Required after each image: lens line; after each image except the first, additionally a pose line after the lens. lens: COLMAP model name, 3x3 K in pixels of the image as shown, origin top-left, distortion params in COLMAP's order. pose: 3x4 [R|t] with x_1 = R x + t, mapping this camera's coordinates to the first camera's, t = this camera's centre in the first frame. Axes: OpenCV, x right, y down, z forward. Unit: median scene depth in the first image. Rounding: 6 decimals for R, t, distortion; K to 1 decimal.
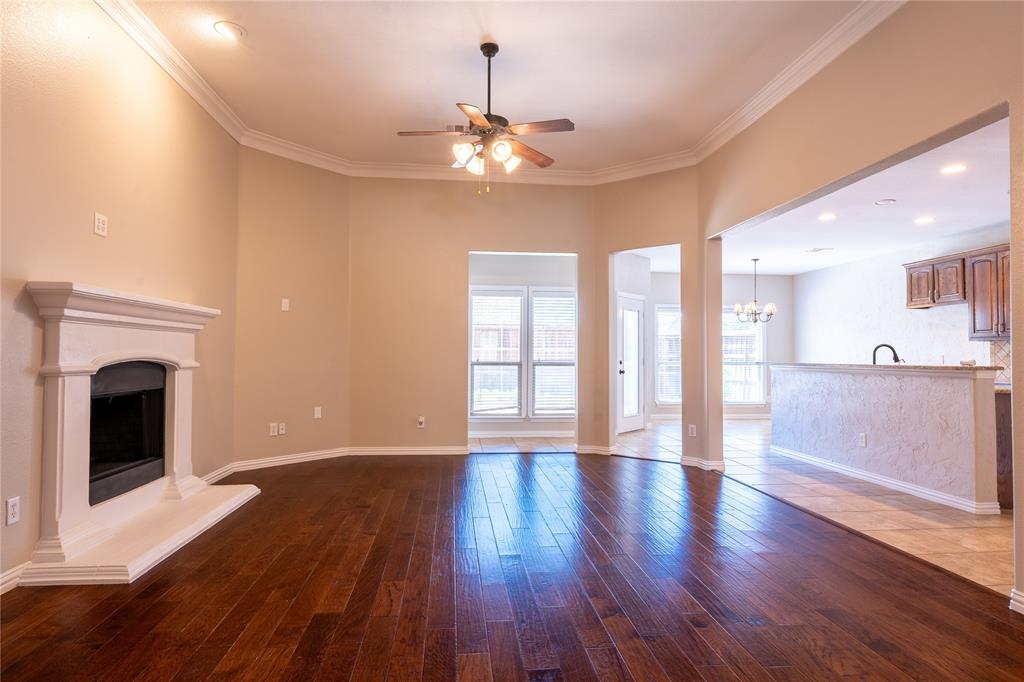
lens RADIAL K [[573.1, 0, 512.0], [0, 573.1, 341.0], [0, 0, 1]] dist [-0.002336, 0.000262]
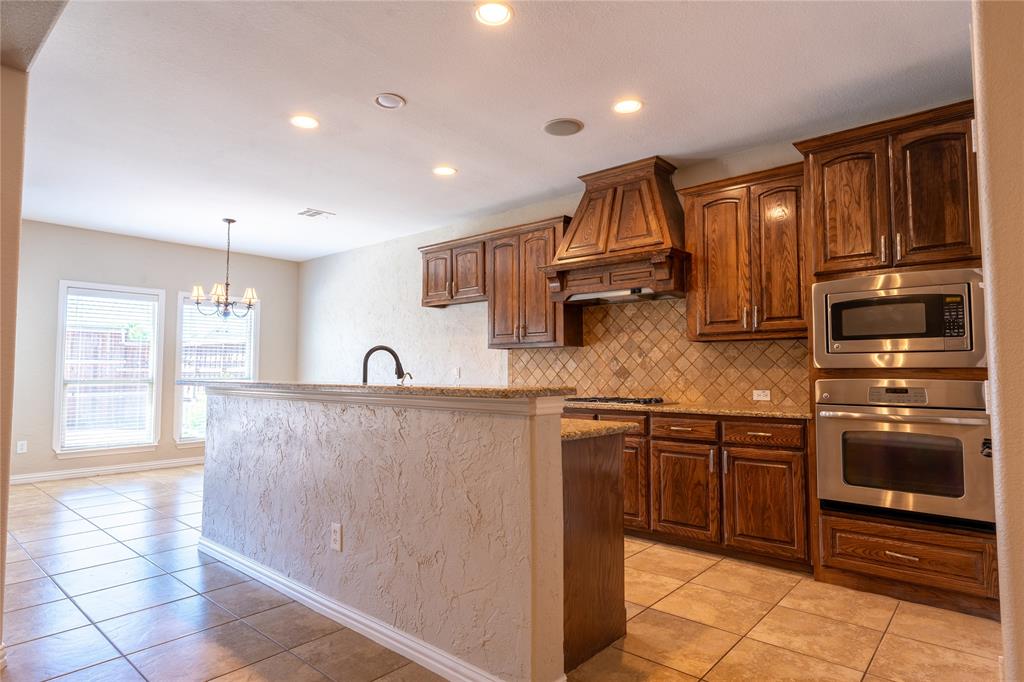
lens RADIAL K [[573.1, 0, 512.0], [0, 573.1, 341.0], [0, 0, 1]] dist [-0.002336, 0.000262]
pose [[0.730819, 0.032332, 0.681805, 0.335703], [-0.015445, 0.999405, -0.030838, 0.014629], [-0.682397, 0.012006, 0.730883, 0.469748]]
